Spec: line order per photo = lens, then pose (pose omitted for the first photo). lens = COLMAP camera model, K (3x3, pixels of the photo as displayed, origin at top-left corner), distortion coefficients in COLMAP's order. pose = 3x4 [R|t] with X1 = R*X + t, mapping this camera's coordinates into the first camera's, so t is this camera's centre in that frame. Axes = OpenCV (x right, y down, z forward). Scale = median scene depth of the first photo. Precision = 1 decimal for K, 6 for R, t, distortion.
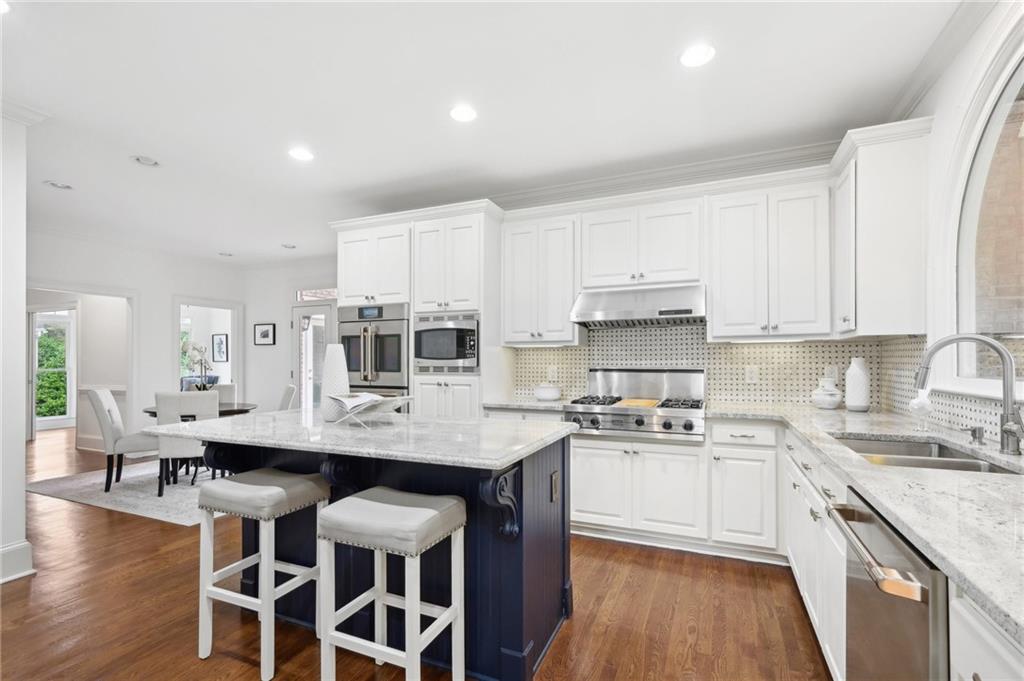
lens RADIAL K [[470.9, 0, 513.1], [0, 470.9, 347.8], [0, 0, 1]] dist [-0.000218, -0.000206]
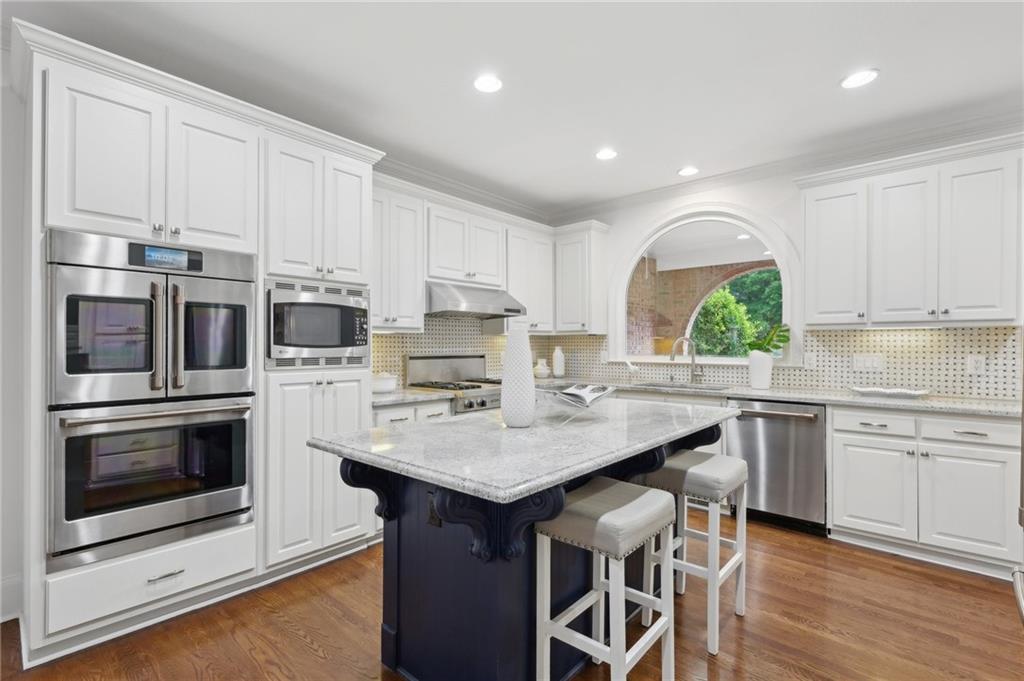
lens RADIAL K [[470.9, 0, 513.1], [0, 470.9, 347.8], [0, 0, 1]] dist [-0.000218, -0.000206]
pose [[0.297691, -0.001454, 0.954661, -0.742572], [-0.028095, 0.999552, 0.010283, 0.009903], [-0.954249, -0.029883, 0.297517, 0.514592]]
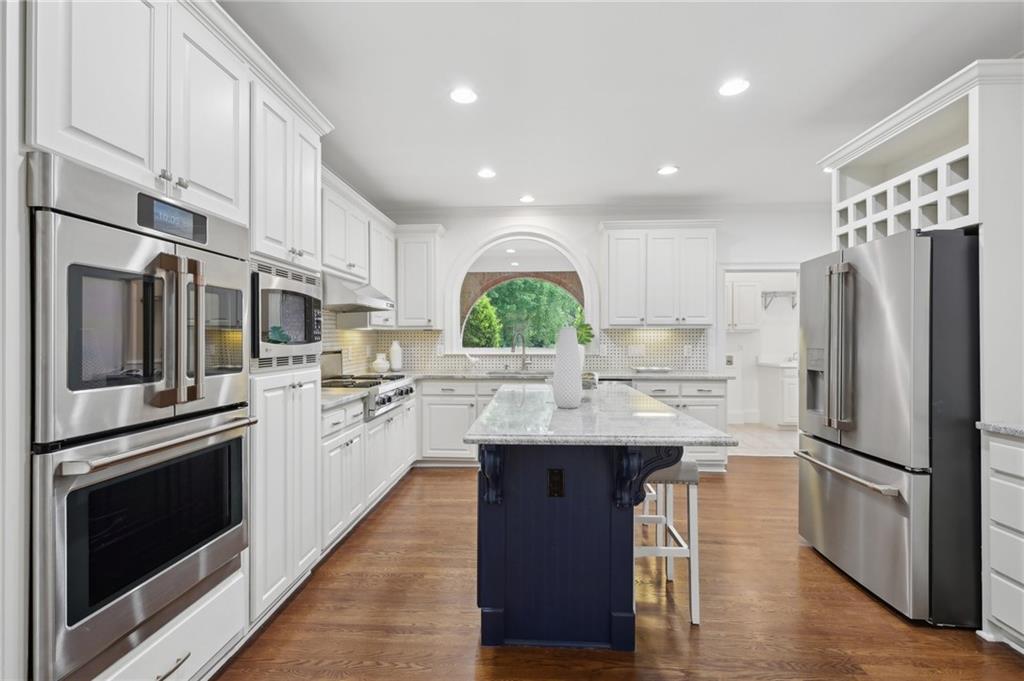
lens RADIAL K [[458.2, 0, 512.0], [0, 458.2, 340.5], [0, 0, 1]] dist [0.000358, 0.000006]
pose [[-0.353650, -0.000217, 0.935378, -0.793059], [-0.023468, 0.999687, -0.008641, 0.018863], [-0.935083, -0.025007, -0.353544, 0.948484]]
